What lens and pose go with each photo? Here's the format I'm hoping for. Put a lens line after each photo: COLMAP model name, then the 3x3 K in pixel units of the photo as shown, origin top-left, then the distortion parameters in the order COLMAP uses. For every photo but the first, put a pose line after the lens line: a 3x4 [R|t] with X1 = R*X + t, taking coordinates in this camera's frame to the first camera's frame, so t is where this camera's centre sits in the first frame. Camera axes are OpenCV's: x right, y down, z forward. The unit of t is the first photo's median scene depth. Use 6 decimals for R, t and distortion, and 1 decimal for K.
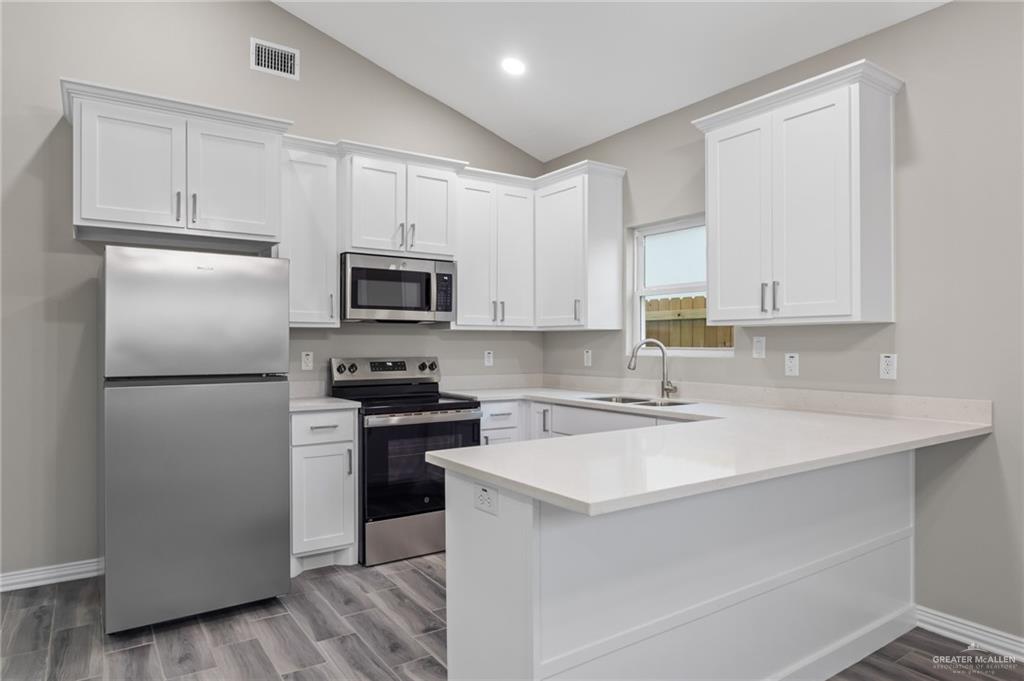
lens RADIAL K [[636.0, 0, 512.0], [0, 636.0, 343.6], [0, 0, 1]] dist [0.000892, 0.000041]
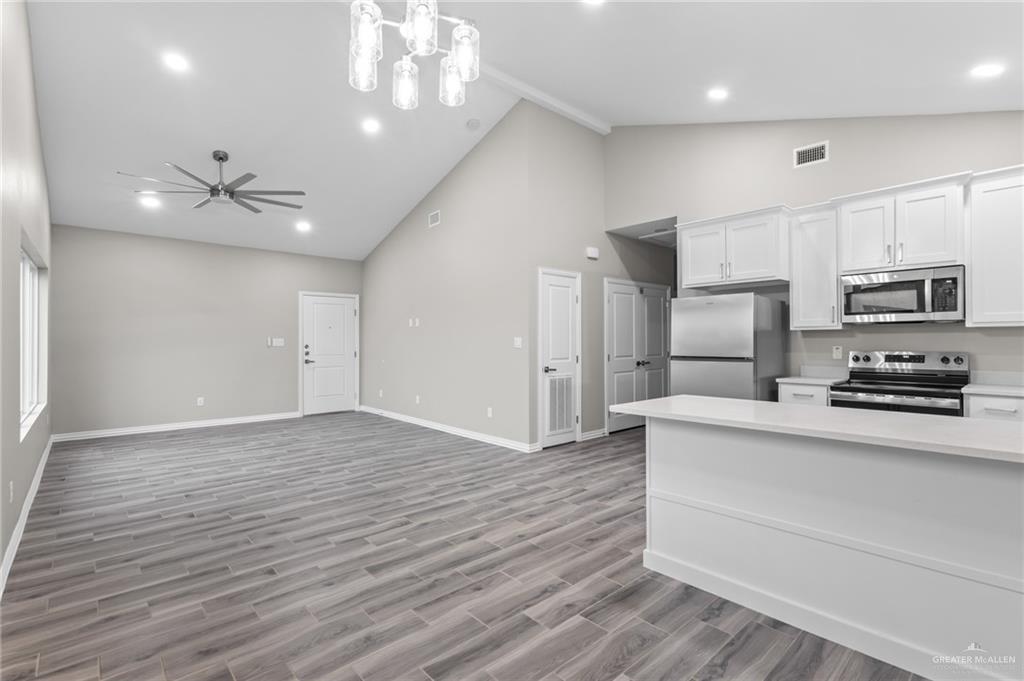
lens RADIAL K [[470.2, 0, 510.3], [0, 470.2, 338.0], [0, 0, 1]] dist [-0.006087, -0.000132]
pose [[0.131954, -0.008953, -0.991215, 0.664276], [0.004126, 0.999956, -0.008483, 0.000546], [0.991247, -0.002970, 0.131985, 0.136848]]
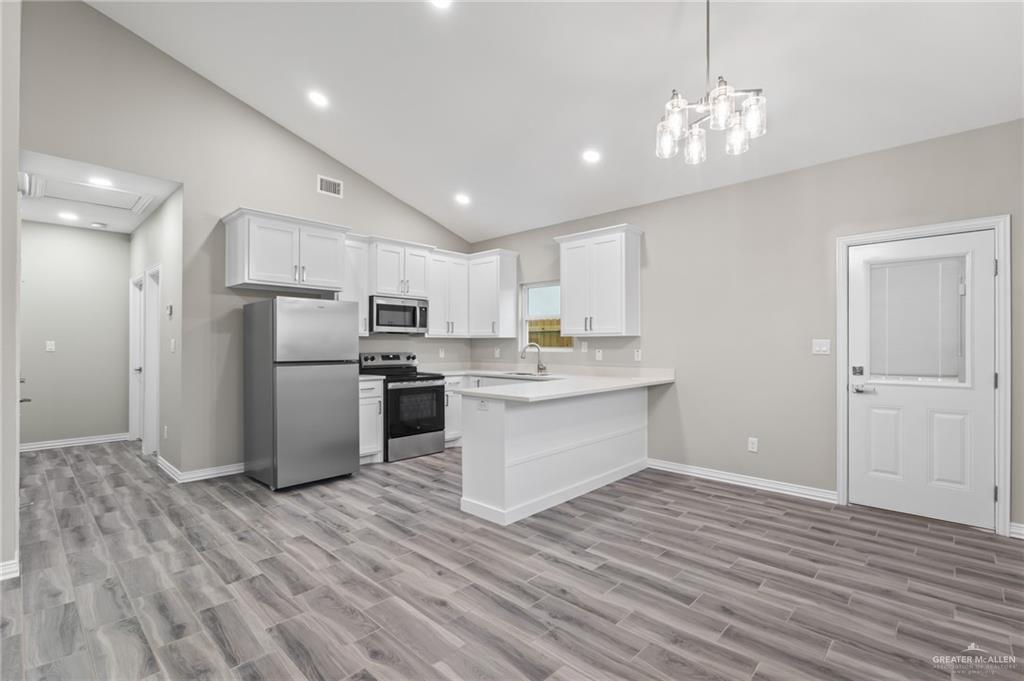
lens RADIAL K [[470.2, 0, 513.7], [0, 470.2, 345.1], [0, 0, 1]] dist [-0.006087, -0.000132]
pose [[0.977299, 0.001090, 0.211860, -0.149674], [-0.001141, 0.999999, 0.000118, -0.000237], [-0.211860, -0.000356, 0.977300, -0.414984]]
